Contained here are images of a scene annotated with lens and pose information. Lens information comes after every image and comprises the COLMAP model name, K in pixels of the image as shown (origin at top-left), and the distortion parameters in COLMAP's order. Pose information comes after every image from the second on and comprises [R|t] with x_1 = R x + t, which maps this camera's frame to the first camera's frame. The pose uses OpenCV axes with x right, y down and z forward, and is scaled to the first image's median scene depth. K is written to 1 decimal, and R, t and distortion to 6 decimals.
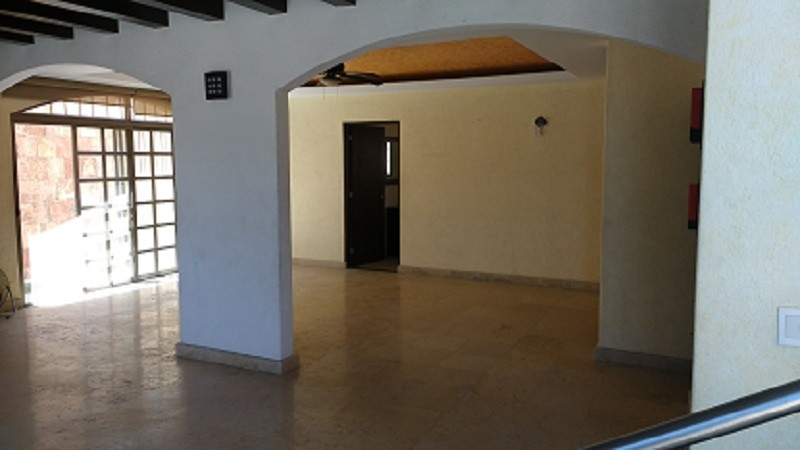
lens RADIAL K [[630.5, 0, 400.0], [0, 630.5, 225.0], [0, 0, 1]] dist [0.110532, -0.188846]
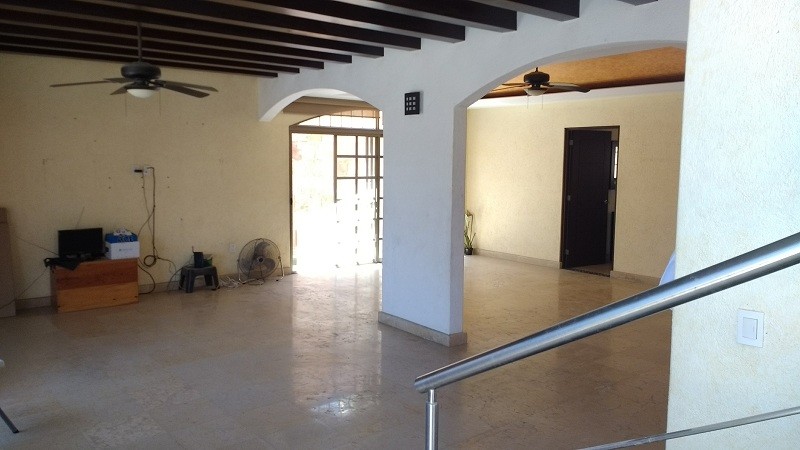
lens RADIAL K [[630.5, 0, 400.0], [0, 630.5, 225.0], [0, 0, 1]] dist [0.110532, -0.188846]
pose [[0.904176, 0.056971, -0.423343, 0.153115], [-0.057466, 0.998280, 0.011607, 0.000927], [0.423277, 0.013833, 0.905895, -0.075327]]
